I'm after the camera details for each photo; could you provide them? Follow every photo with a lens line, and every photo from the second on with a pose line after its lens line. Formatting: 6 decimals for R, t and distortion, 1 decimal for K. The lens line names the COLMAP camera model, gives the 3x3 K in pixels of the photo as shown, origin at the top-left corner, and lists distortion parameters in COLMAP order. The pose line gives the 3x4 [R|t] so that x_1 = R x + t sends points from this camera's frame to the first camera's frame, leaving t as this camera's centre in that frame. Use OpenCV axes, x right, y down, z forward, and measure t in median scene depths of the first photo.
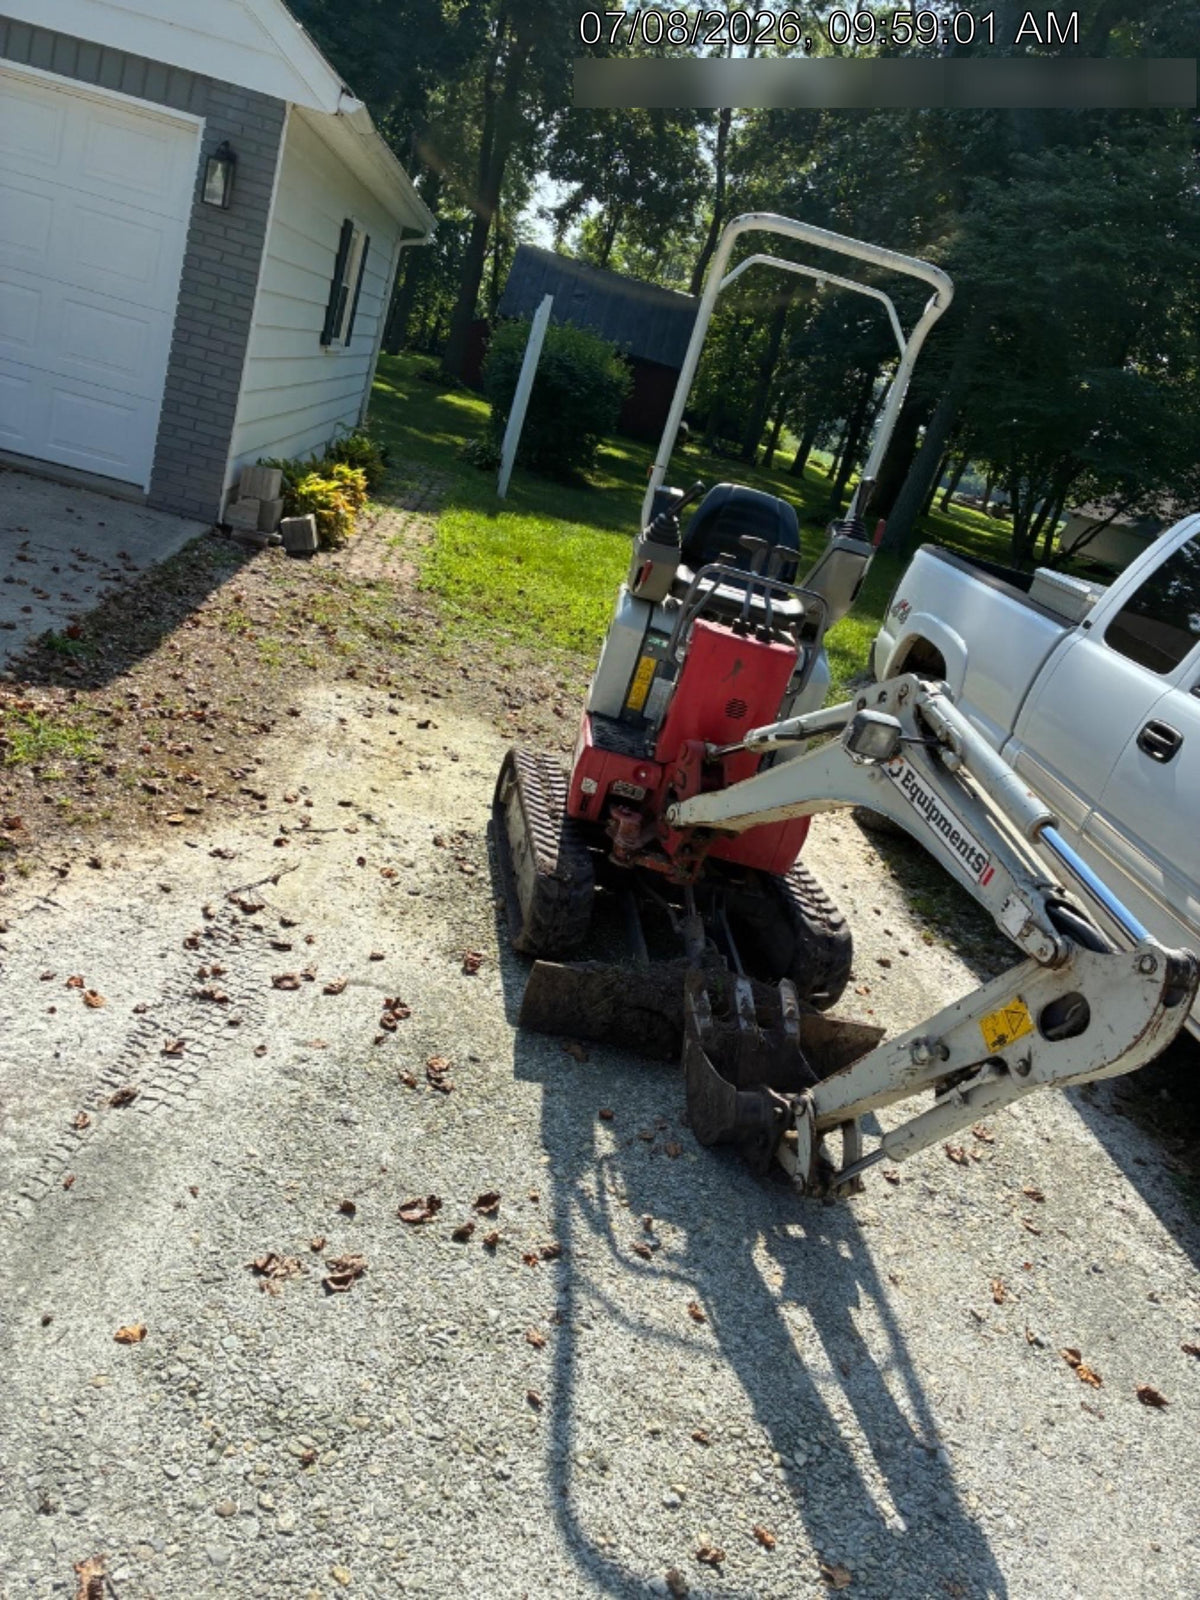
lens RADIAL K [[1204.0, 0, 600.3], [0, 1204.0, 841.9], [0, 0, 1]] dist [0.050759, -0.082403]
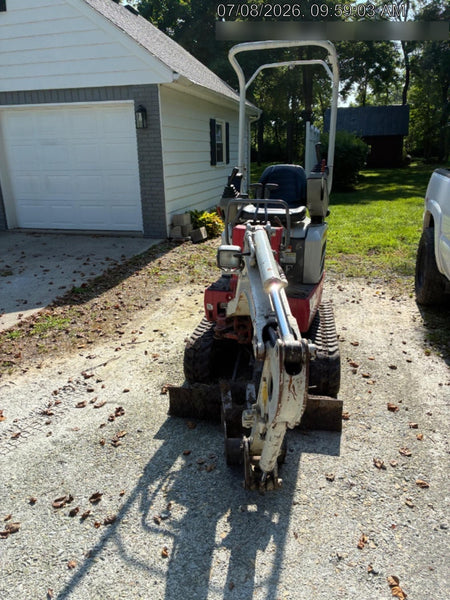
lens RADIAL K [[451.5, 0, 225.1], [0, 451.5, 315.7], [0, 0, 1]] dist [0.050759, -0.082403]
pose [[0.907875, -0.165874, -0.385031, 0.370758], [0.140715, 0.985687, -0.092844, 0.058580], [0.394920, 0.030111, 0.918222, 0.230756]]
